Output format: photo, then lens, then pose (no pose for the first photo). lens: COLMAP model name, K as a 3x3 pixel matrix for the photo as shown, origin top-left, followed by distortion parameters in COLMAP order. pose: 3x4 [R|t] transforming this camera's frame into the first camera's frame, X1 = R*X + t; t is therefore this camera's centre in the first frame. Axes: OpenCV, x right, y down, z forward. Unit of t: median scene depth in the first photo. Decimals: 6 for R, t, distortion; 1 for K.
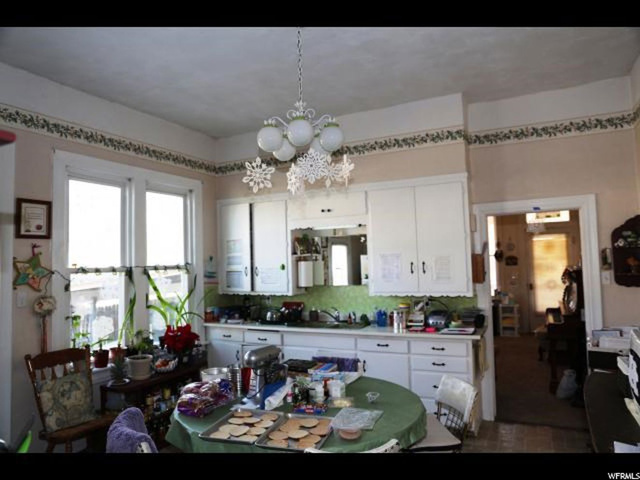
lens RADIAL K [[449.9, 0, 322.7], [0, 449.9, 238.9], [0, 0, 1]] dist [-0.003706, 0.000033]
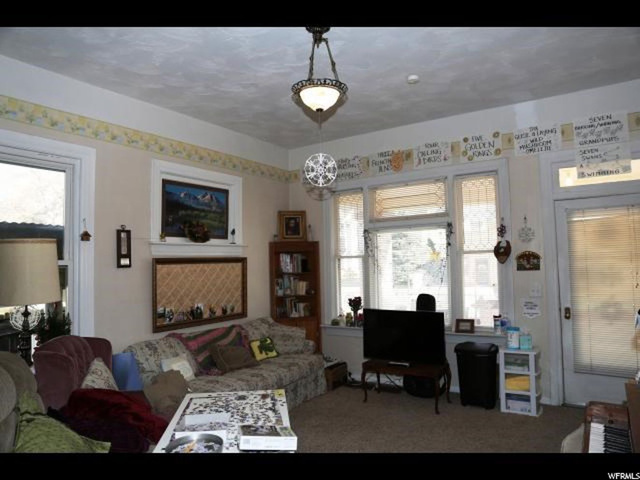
lens RADIAL K [[449.9, 0, 322.7], [0, 449.9, 238.9], [0, 0, 1]] dist [-0.003706, 0.000033]
pose [[0.986131, -0.007002, -0.165822, 0.281317], [0.005447, 0.999937, -0.009832, 0.027372], [0.165880, 0.008792, 0.986107, 0.467074]]
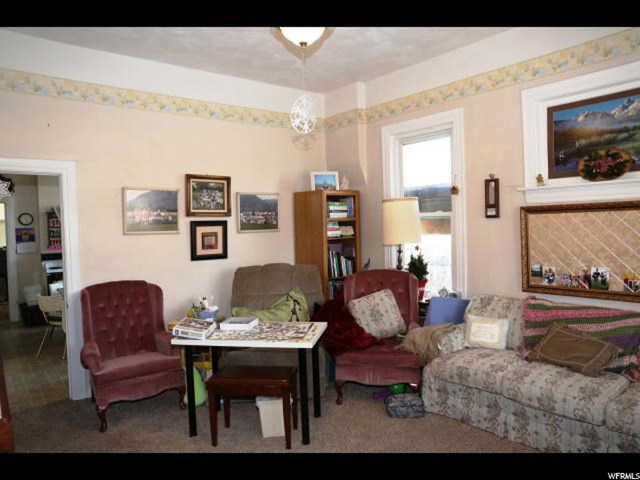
lens RADIAL K [[449.9, 0, 322.7], [0, 449.9, 238.9], [0, 0, 1]] dist [-0.003706, 0.000033]
pose [[-0.436944, 0.064320, -0.897186, 0.723981], [0.073413, 0.996663, 0.035698, 0.062370], [0.896488, -0.050267, -0.440208, 1.474965]]
